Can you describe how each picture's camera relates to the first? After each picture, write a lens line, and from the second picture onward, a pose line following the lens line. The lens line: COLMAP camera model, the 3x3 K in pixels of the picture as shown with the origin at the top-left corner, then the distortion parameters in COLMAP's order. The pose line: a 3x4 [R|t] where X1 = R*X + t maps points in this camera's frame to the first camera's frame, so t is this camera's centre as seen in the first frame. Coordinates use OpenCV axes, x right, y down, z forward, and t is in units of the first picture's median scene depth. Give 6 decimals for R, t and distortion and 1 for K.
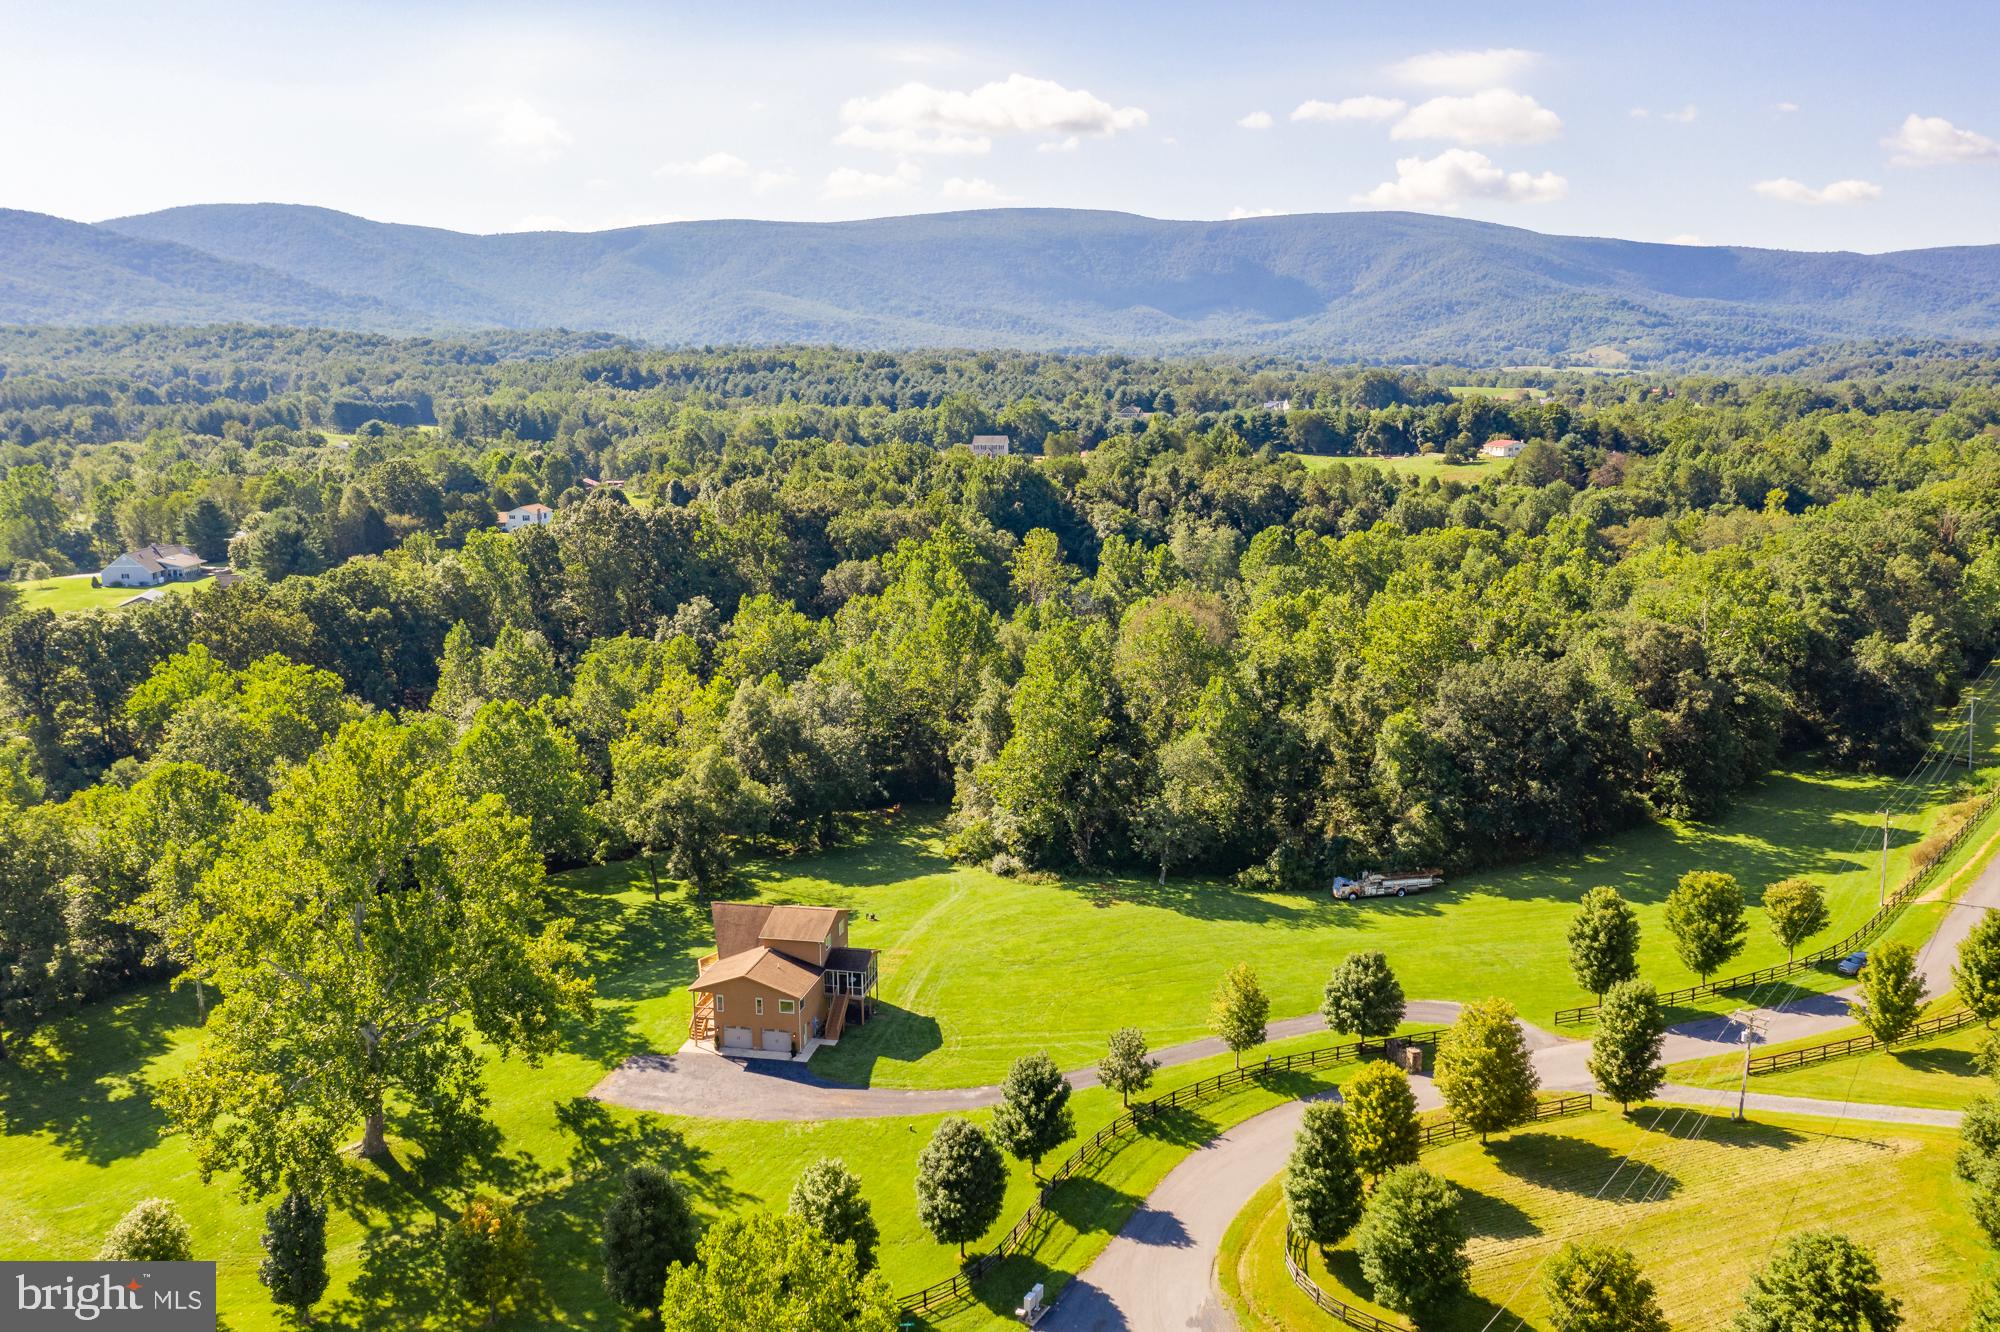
lens RADIAL K [[1605.8, 0, 1000.8], [0, 1605.8, 658.4], [0, 0, 1]] dist [-0.001220, 0.002372]
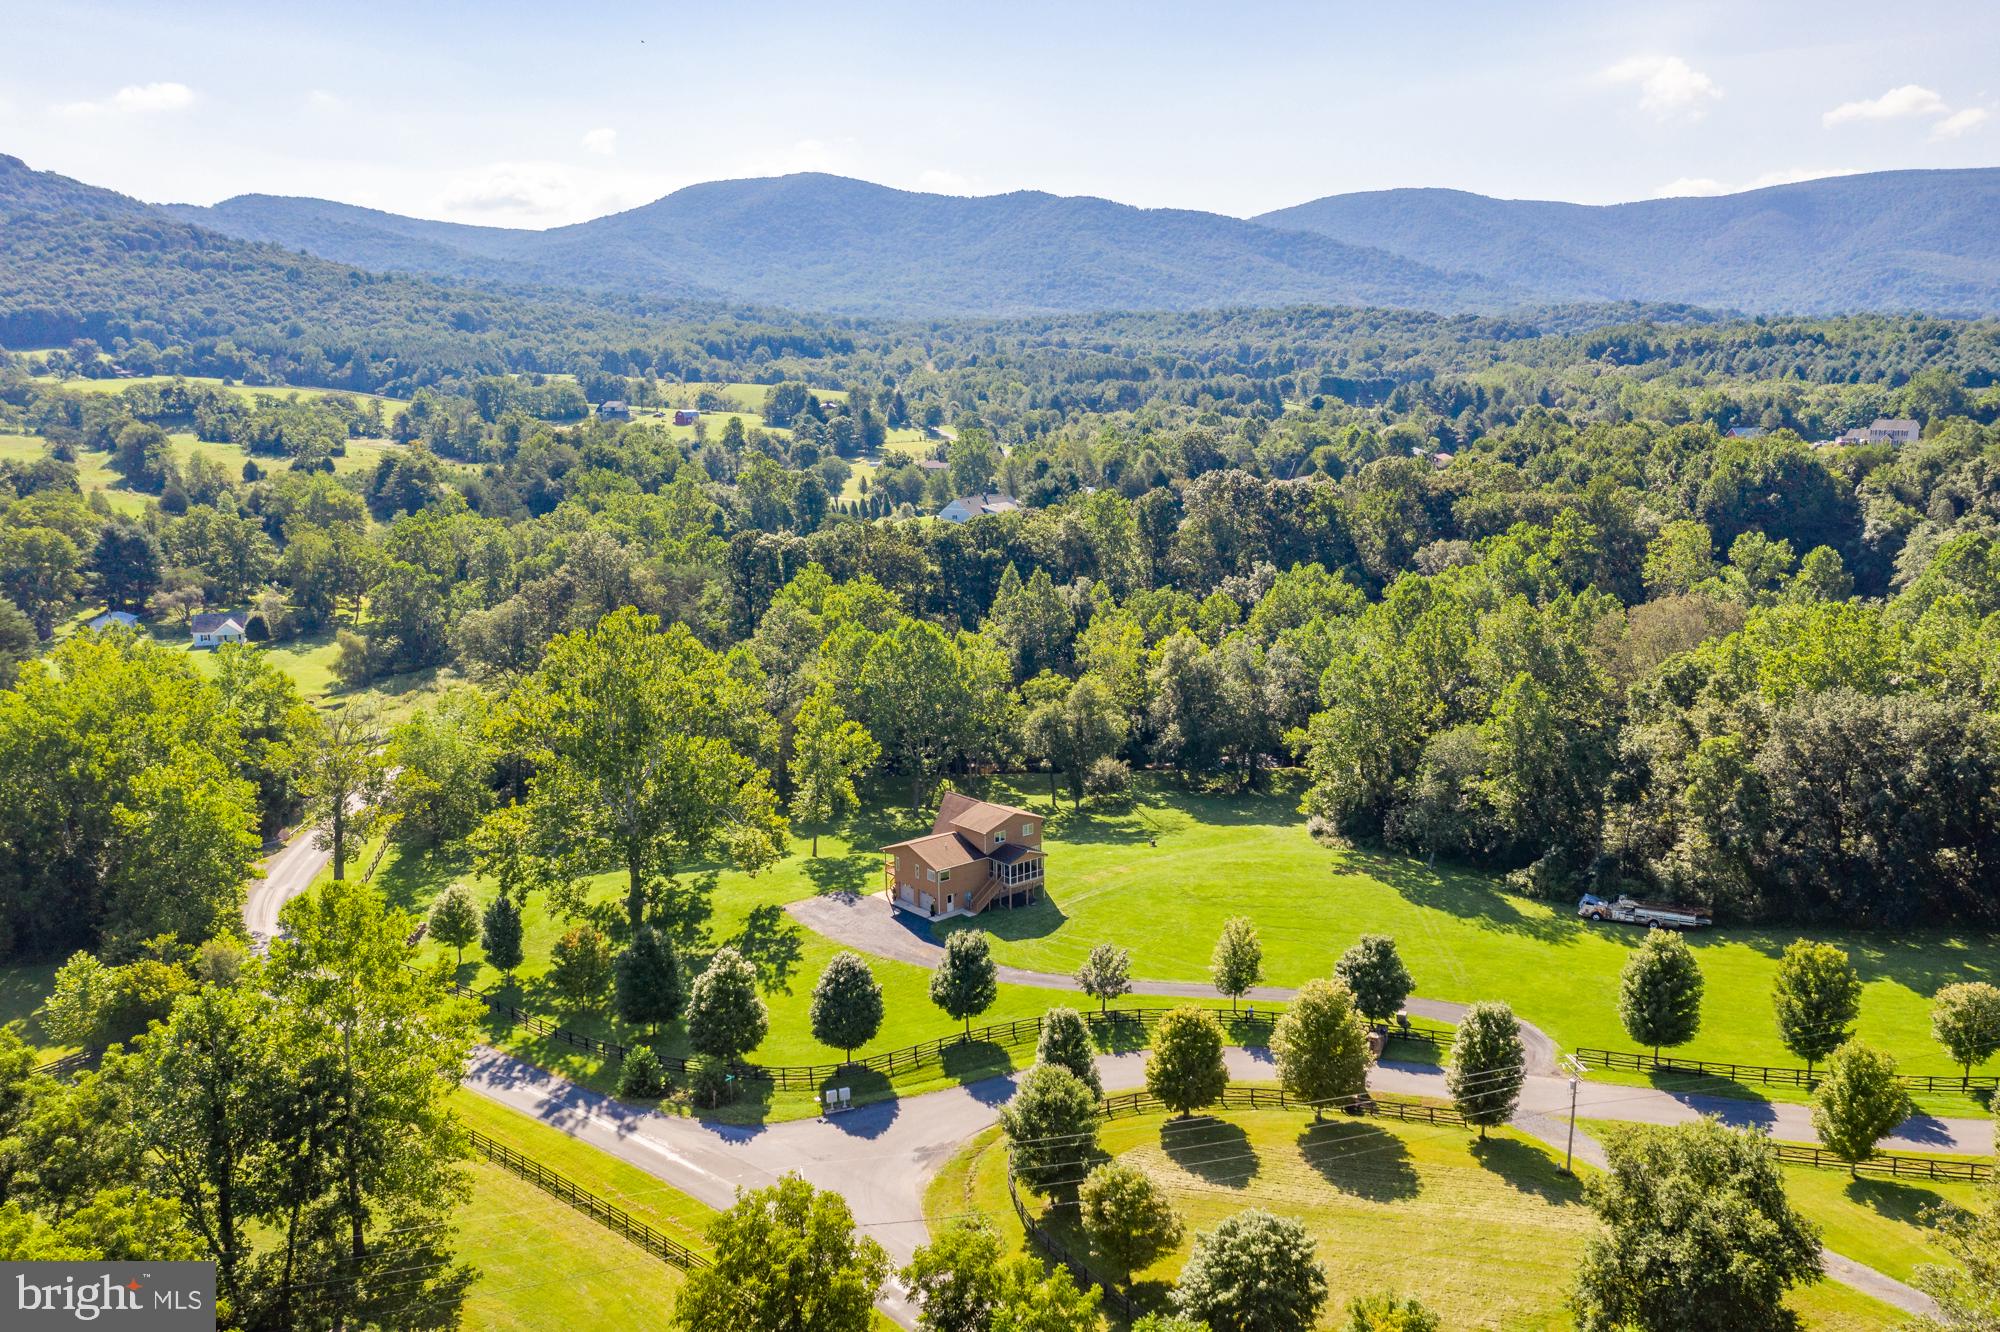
lens RADIAL K [[1605.8, 0, 1003.4], [0, 1605.8, 671.2], [0, 0, 1]] dist [-0.001220, 0.002372]
pose [[0.778846, 0.115497, -0.616490, 0.197998], [-0.100486, 0.993181, 0.059120, -0.006242], [0.619114, 0.015903, 0.785140, 0.015274]]
